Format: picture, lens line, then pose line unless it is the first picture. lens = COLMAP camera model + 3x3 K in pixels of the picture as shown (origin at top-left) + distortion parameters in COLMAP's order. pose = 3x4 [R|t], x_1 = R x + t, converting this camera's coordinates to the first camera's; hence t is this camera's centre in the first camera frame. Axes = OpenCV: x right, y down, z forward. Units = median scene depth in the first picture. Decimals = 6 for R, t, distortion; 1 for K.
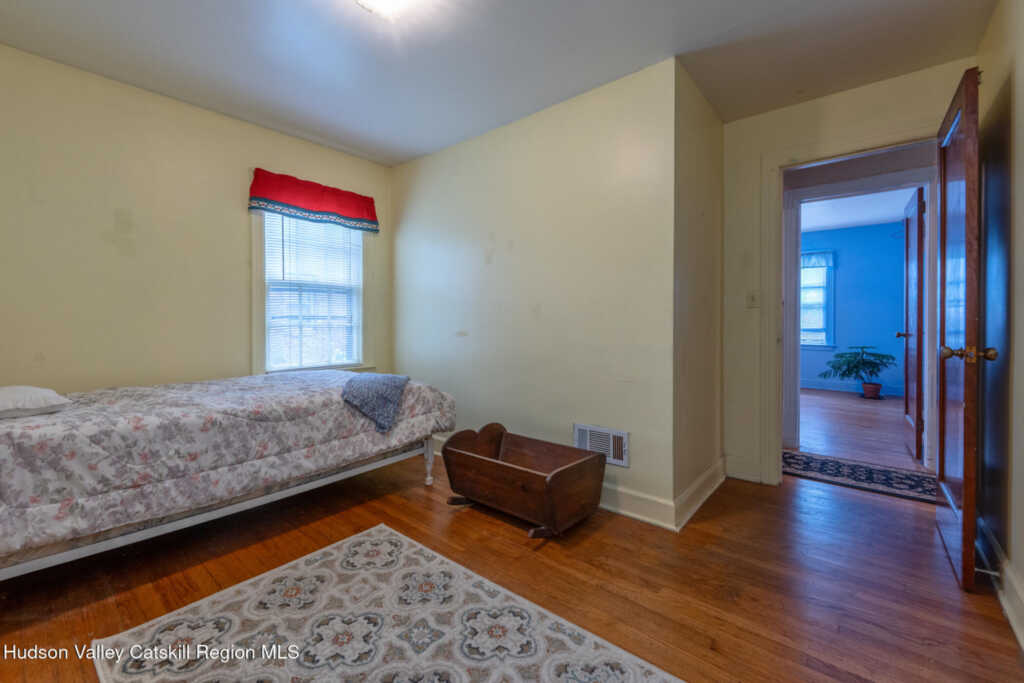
lens RADIAL K [[441.2, 0, 524.9], [0, 441.2, 324.4], [0, 0, 1]] dist [0.001221, -0.000264]
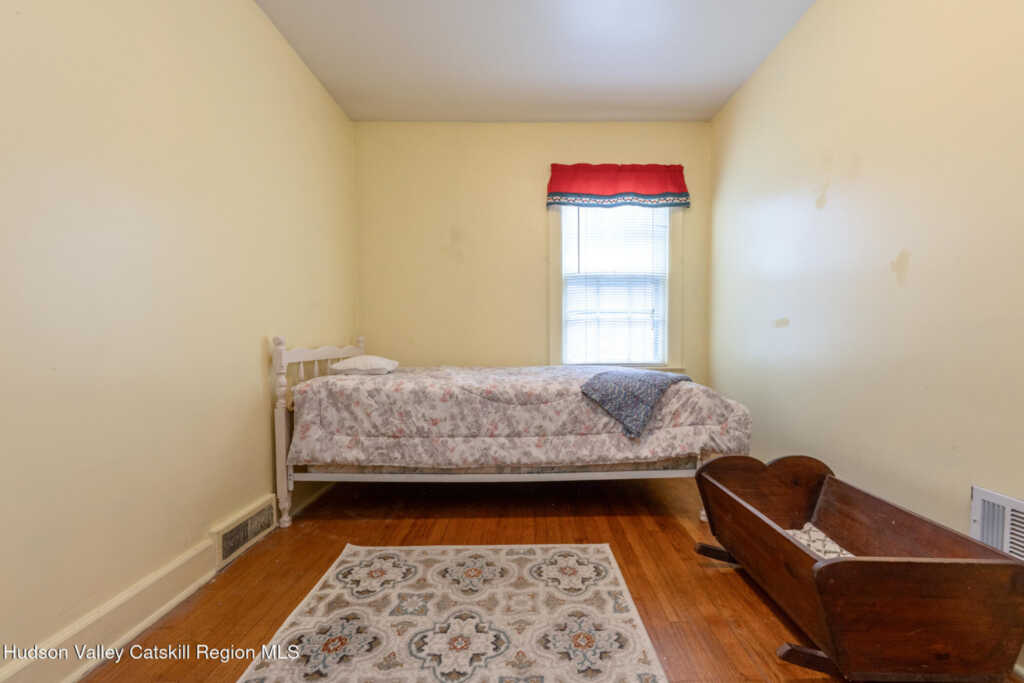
lens RADIAL K [[447.1, 0, 517.2], [0, 447.1, 362.8], [0, 0, 1]] dist [0.000372, 0.000060]
pose [[0.621800, 0.033982, -0.782438, 0.248776], [0.001539, 0.999003, 0.044611, 0.087709], [0.783174, -0.028943, 0.621128, 0.415070]]
